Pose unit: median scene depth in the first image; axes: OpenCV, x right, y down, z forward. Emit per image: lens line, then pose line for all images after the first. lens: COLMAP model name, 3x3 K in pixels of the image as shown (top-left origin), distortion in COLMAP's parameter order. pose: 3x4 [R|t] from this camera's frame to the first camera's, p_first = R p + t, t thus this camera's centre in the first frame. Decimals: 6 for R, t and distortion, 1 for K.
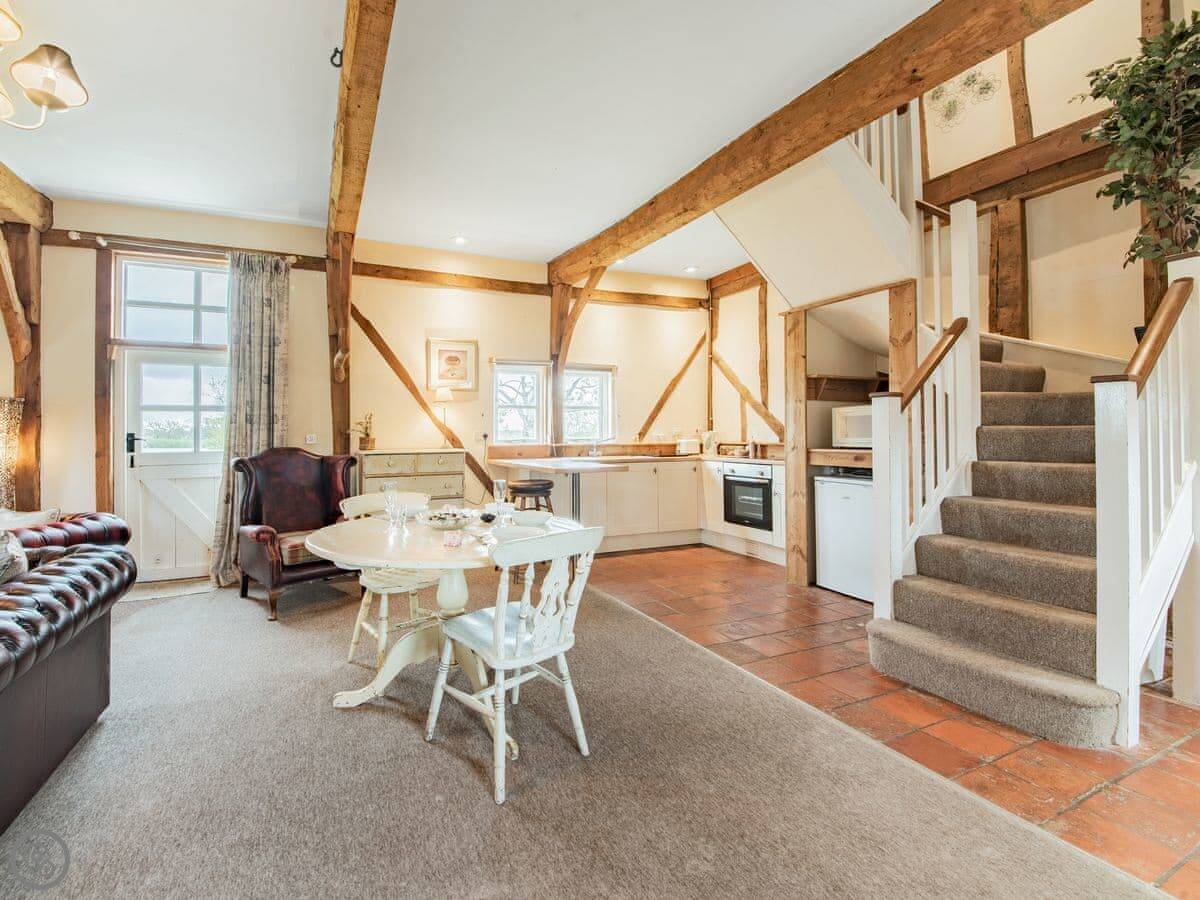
lens RADIAL K [[519.7, 0, 527.0], [0, 519.7, 431.0], [0, 0, 1]] dist [0.010282, -0.003457]
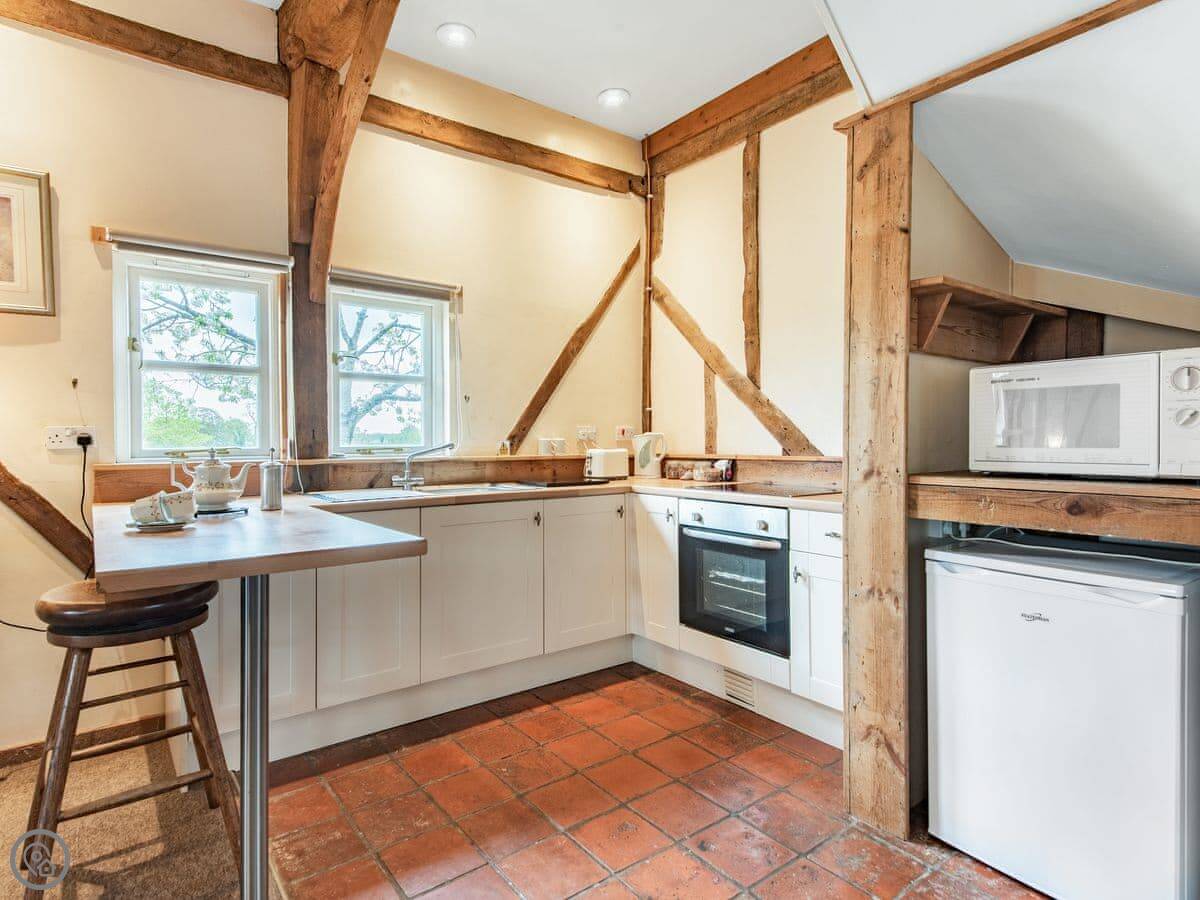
lens RADIAL K [[639.8, 0, 570.3], [0, 639.8, 451.6], [0, 0, 1]] dist [0.026604, -0.015845]
pose [[0.969990, -0.002053, 0.243135, 0.179322], [-0.004174, 0.999676, 0.025095, 0.005512], [-0.243108, -0.025357, 0.969668, 0.585322]]
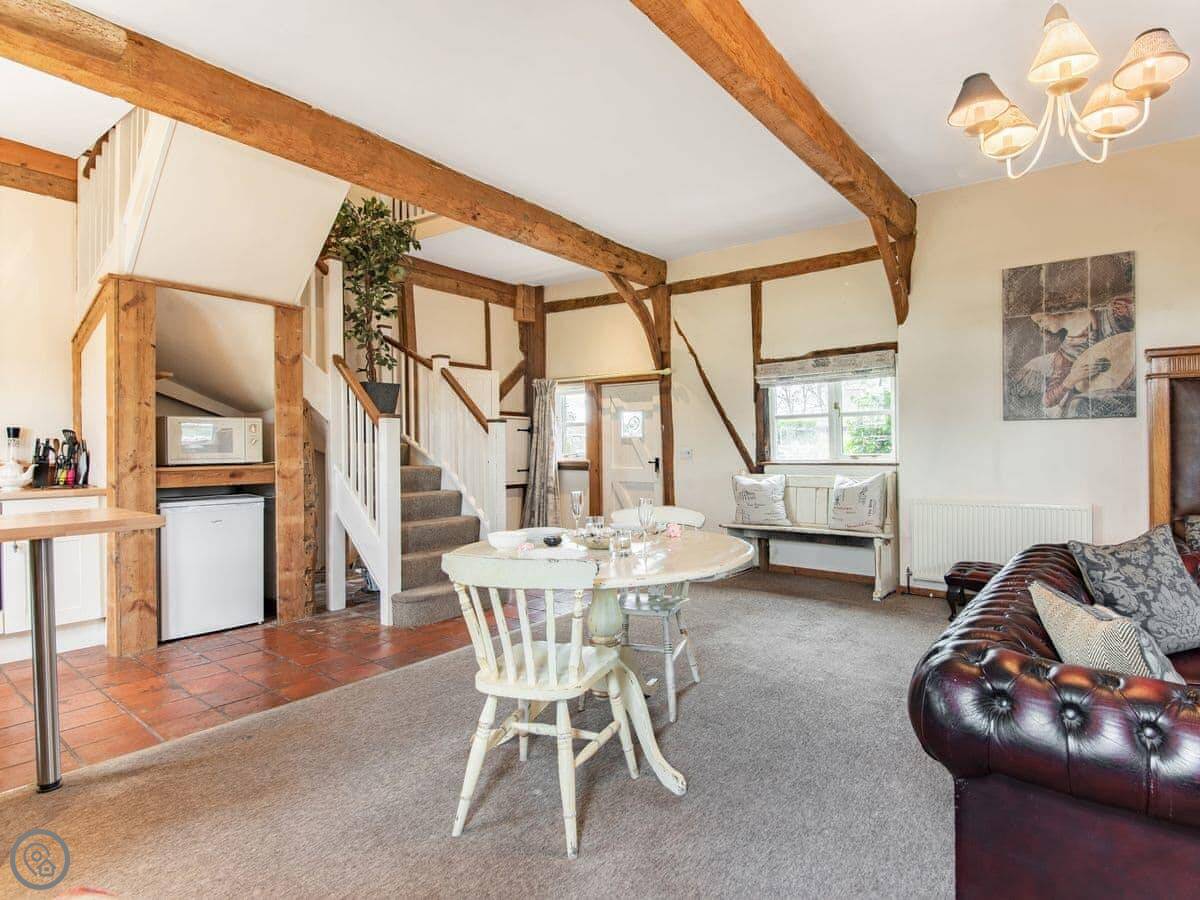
lens RADIAL K [[610.5, 0, 675.9], [0, 610.5, 446.8], [0, 0, 1]] dist [0.025490, -0.006080]
pose [[-0.546932, 0.010070, 0.837117, -0.611538], [0.002648, 0.999943, -0.010299, 0.014299], [-0.837173, -0.003416, -0.546928, 0.828875]]
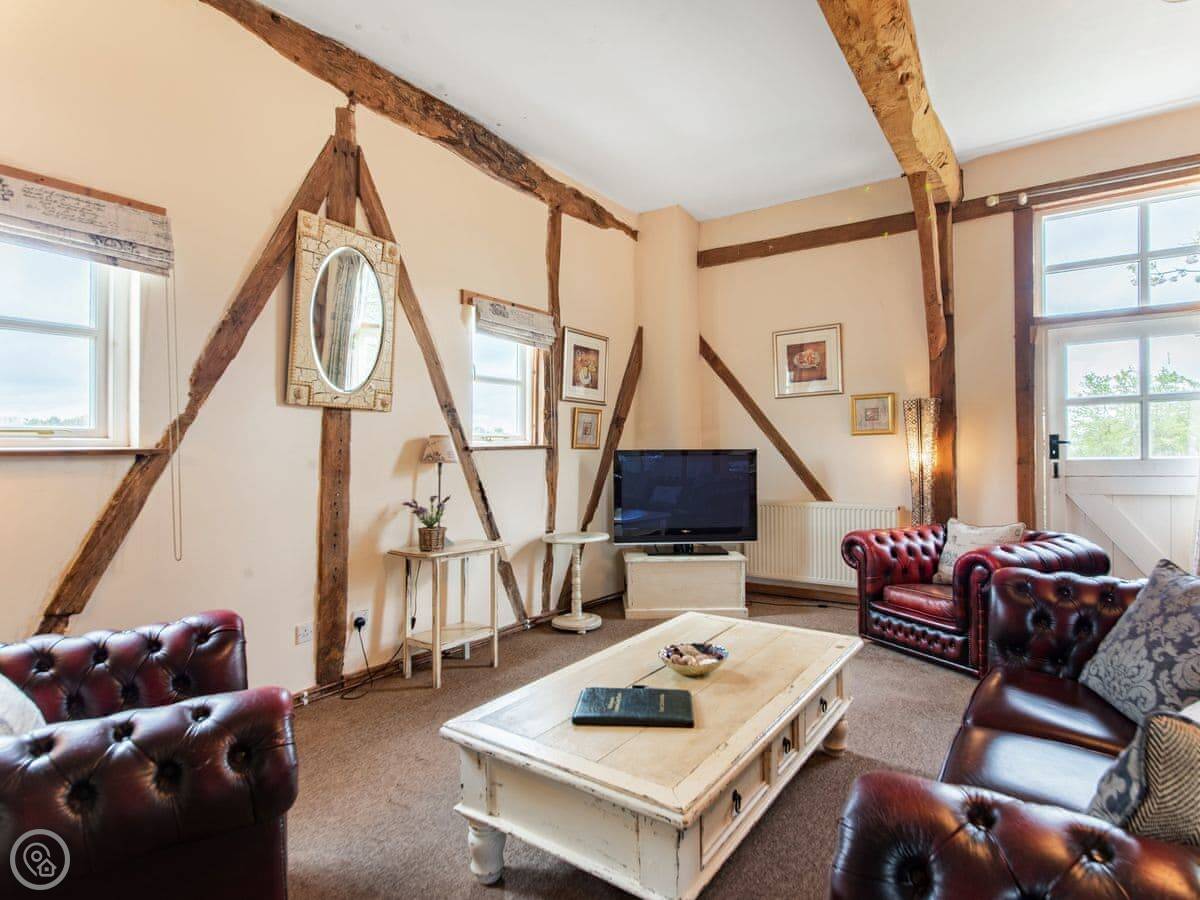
lens RADIAL K [[640.2, 0, 621.9], [0, 640.2, 457.6], [0, 0, 1]] dist [0.015536, -0.005379]
pose [[0.564637, 0.004762, -0.825326, -0.312235], [0.022269, 0.999531, 0.021002, 0.002774], [0.825039, -0.030238, 0.564266, -0.080777]]
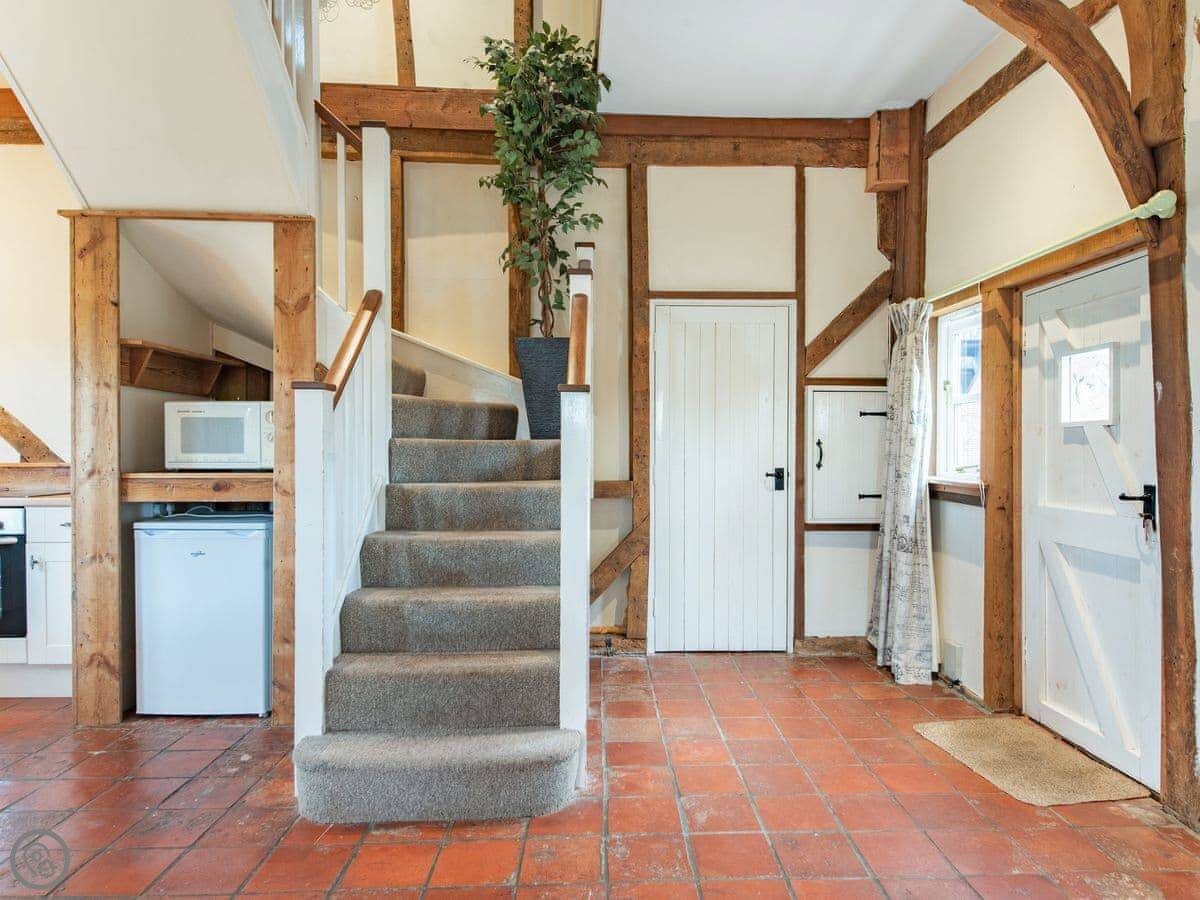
lens RADIAL K [[762.9, 0, 622.6], [0, 762.9, 456.7], [0, 0, 1]] dist [0.049087, -0.026639]
pose [[0.335819, -0.006920, 0.941901, -0.051498], [-0.012486, 0.999852, 0.011798, 0.000489], [-0.941844, -0.015722, 0.335683, 0.221245]]
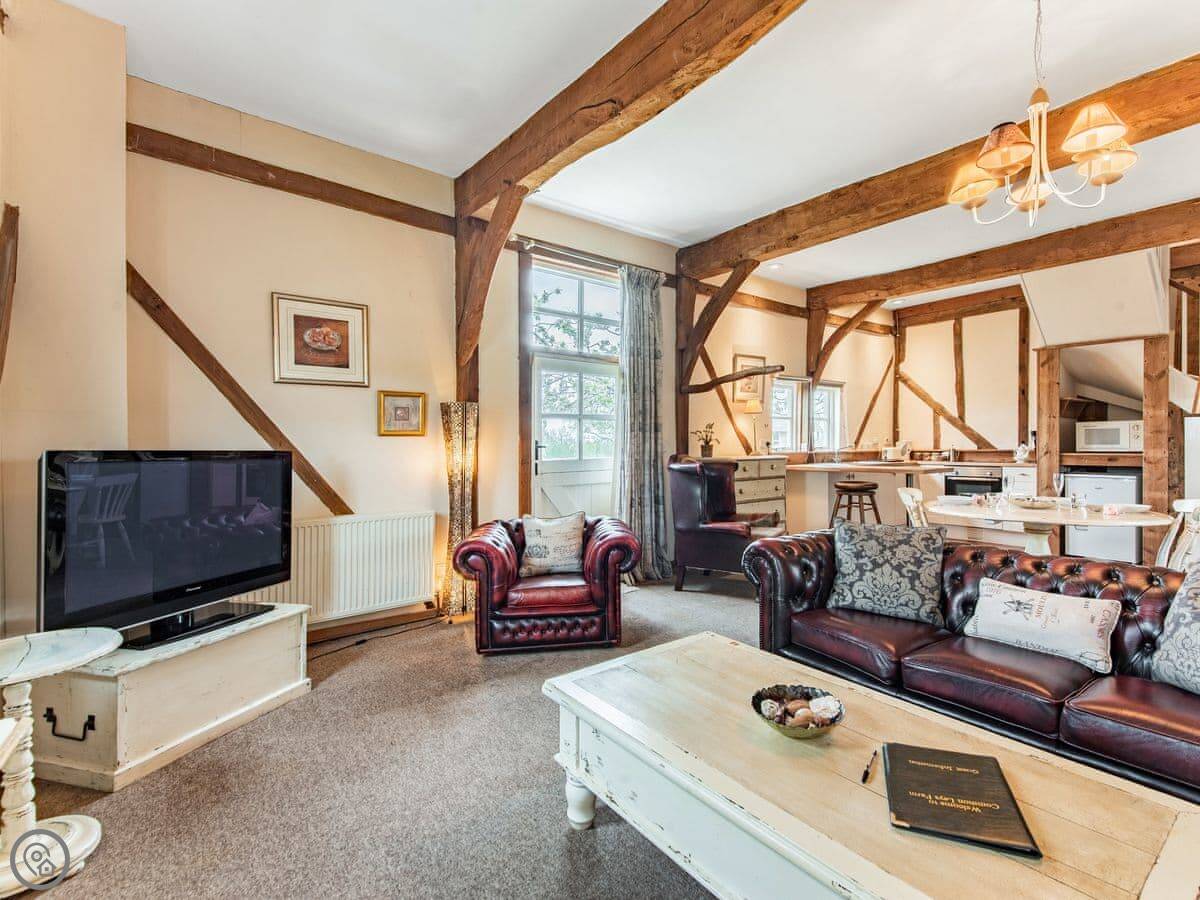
lens RADIAL K [[559.2, 0, 633.6], [0, 559.2, 446.7], [0, 0, 1]] dist [0.035272, -0.010021]
pose [[0.954564, -0.002162, 0.297998, -0.900746], [-0.000891, 0.999949, 0.010108, 0.003967], [-0.298005, -0.009914, 0.954513, -0.060100]]
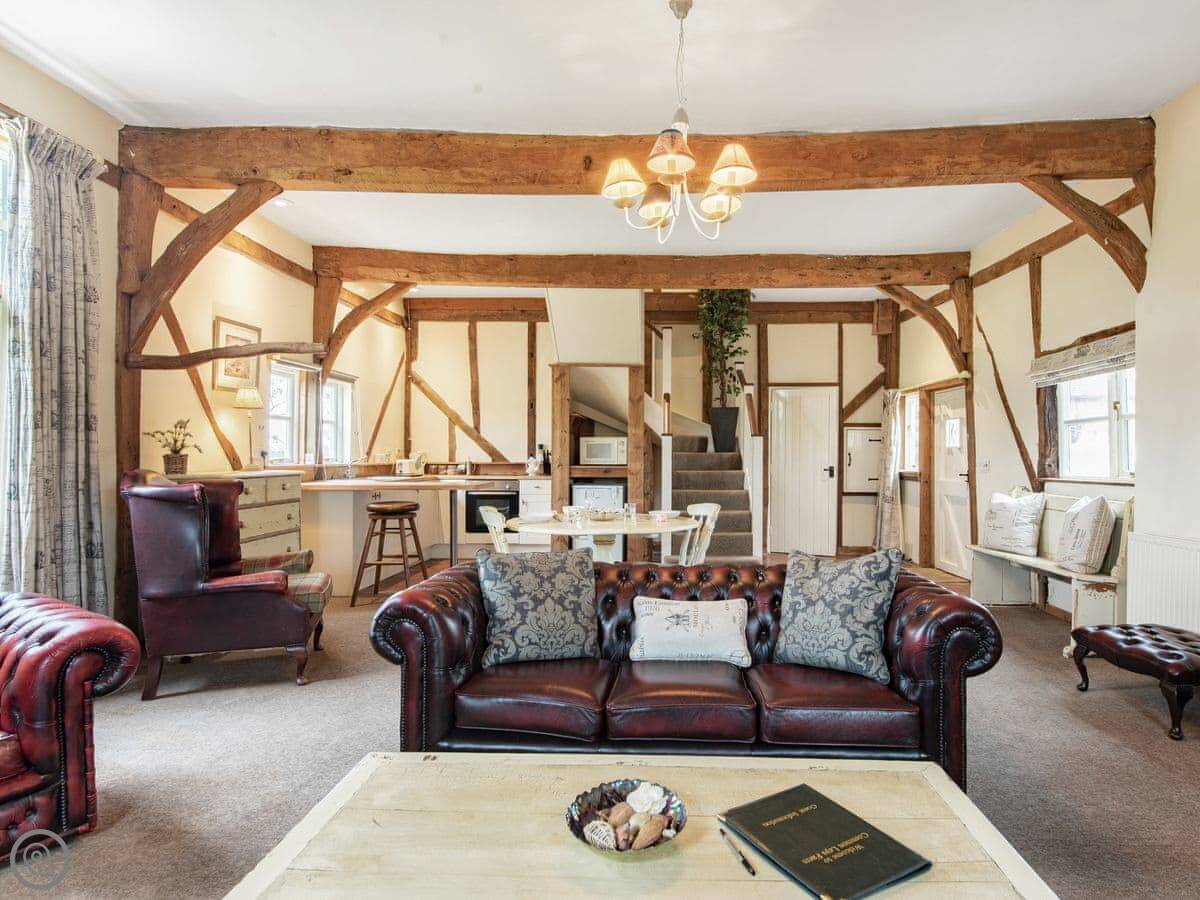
lens RADIAL K [[655.8, 0, 641.4], [0, 655.8, 464.4], [0, 0, 1]] dist [0.030454, -0.015661]
pose [[0.392842, -0.005339, 0.919591, -0.973956], [-0.014746, 0.999818, 0.012104, 0.005687], [-0.919488, -0.018315, 0.392692, 0.123994]]
